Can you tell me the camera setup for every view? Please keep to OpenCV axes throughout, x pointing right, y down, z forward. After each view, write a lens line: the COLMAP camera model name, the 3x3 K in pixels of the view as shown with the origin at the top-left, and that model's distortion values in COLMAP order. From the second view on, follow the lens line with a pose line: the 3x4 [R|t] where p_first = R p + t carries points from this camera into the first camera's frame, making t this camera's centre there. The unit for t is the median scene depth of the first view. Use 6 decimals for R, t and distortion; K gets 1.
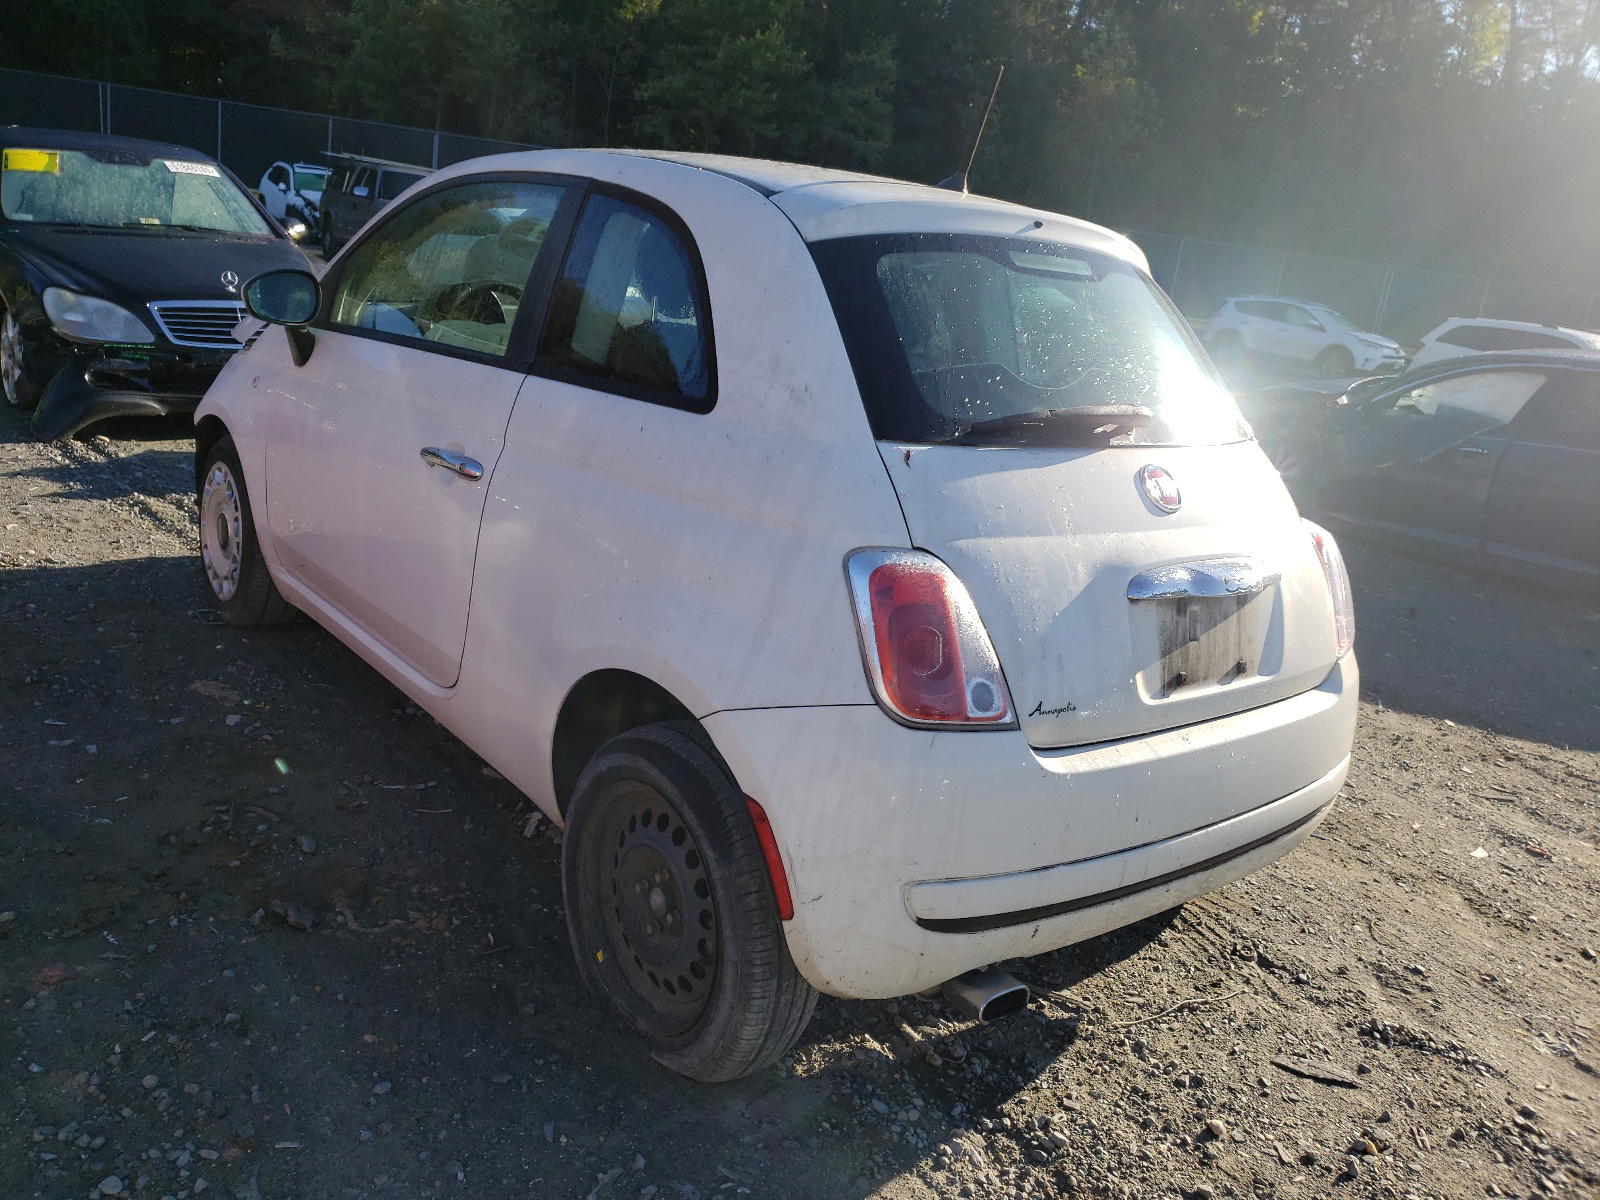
lens RADIAL K [[1203.5, 0, 798.5], [0, 1203.5, 595.4], [0, 0, 1]] dist [-0.004808, 0.002609]
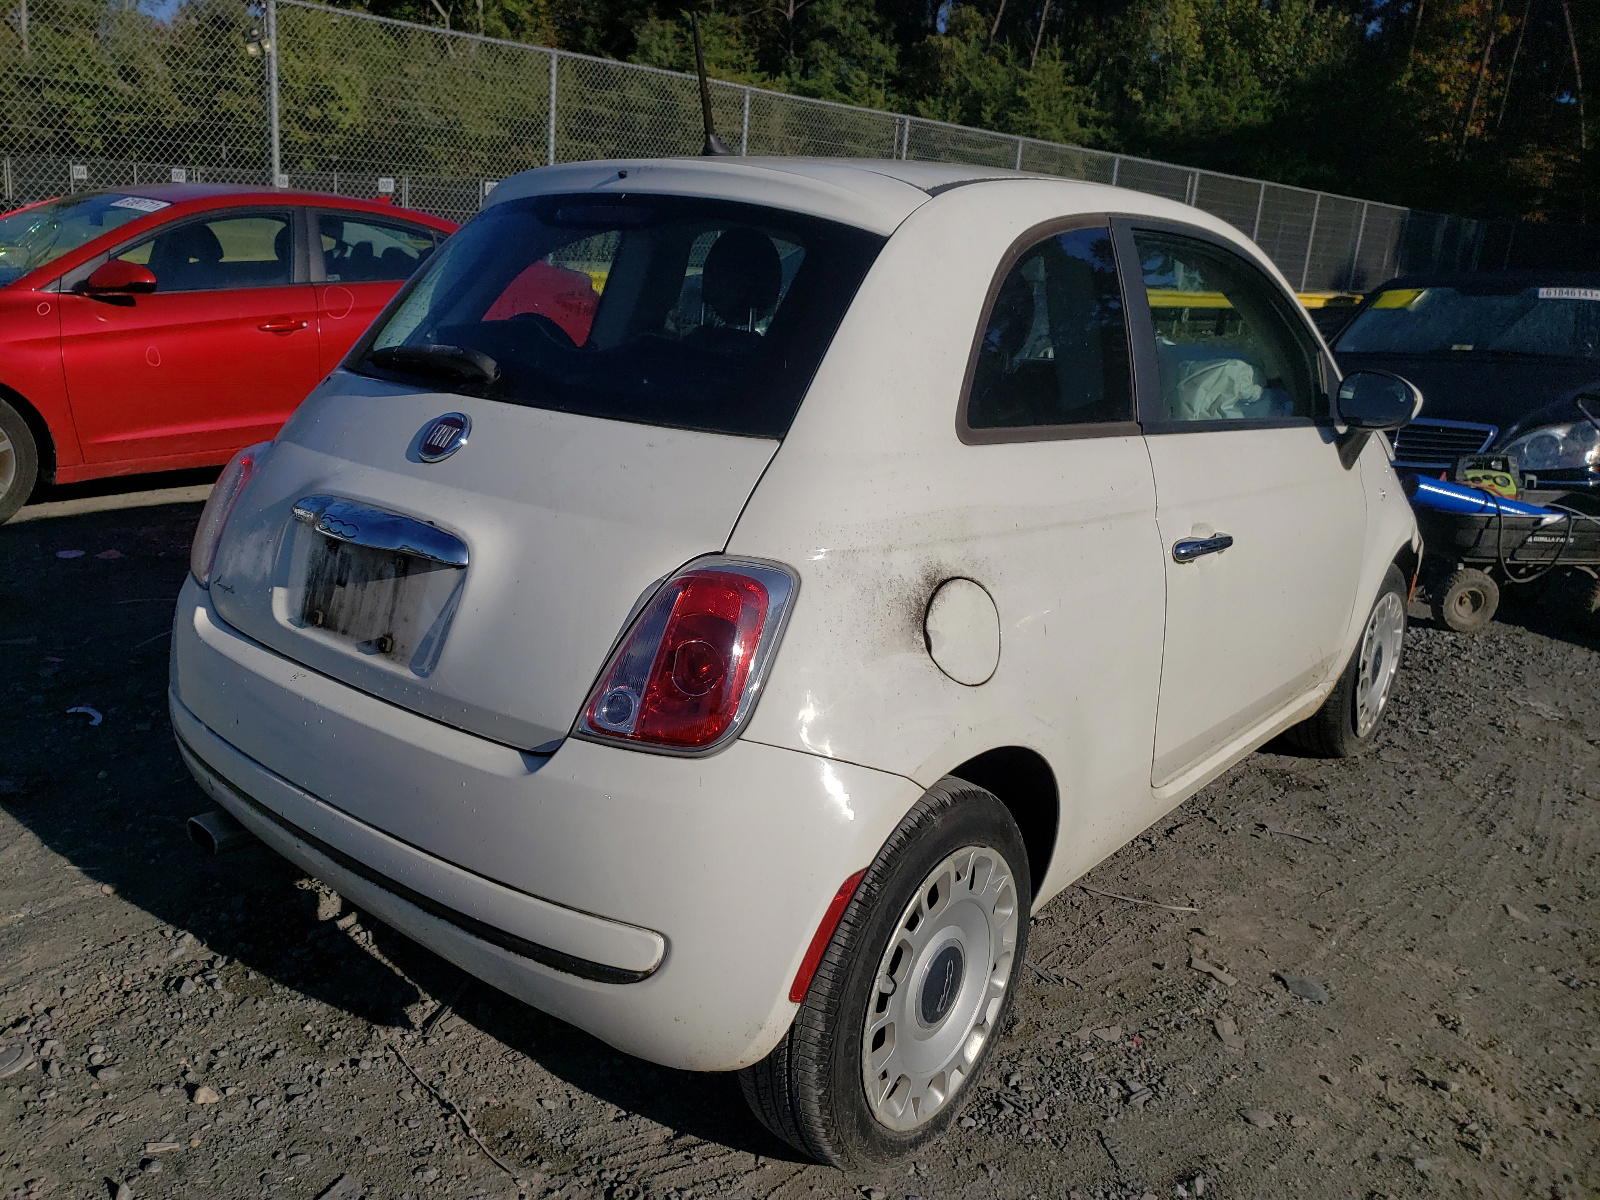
lens RADIAL K [[1286.2, 0, 797.6], [0, 1286.2, 603.8], [0, 0, 1]] dist [-0.001602, -0.000338]
pose [[0.209879, 0.135392, -0.968308, 1.317660], [-0.288555, 0.954830, 0.070964, -0.115964], [0.934177, 0.264517, 0.239467, 1.064671]]
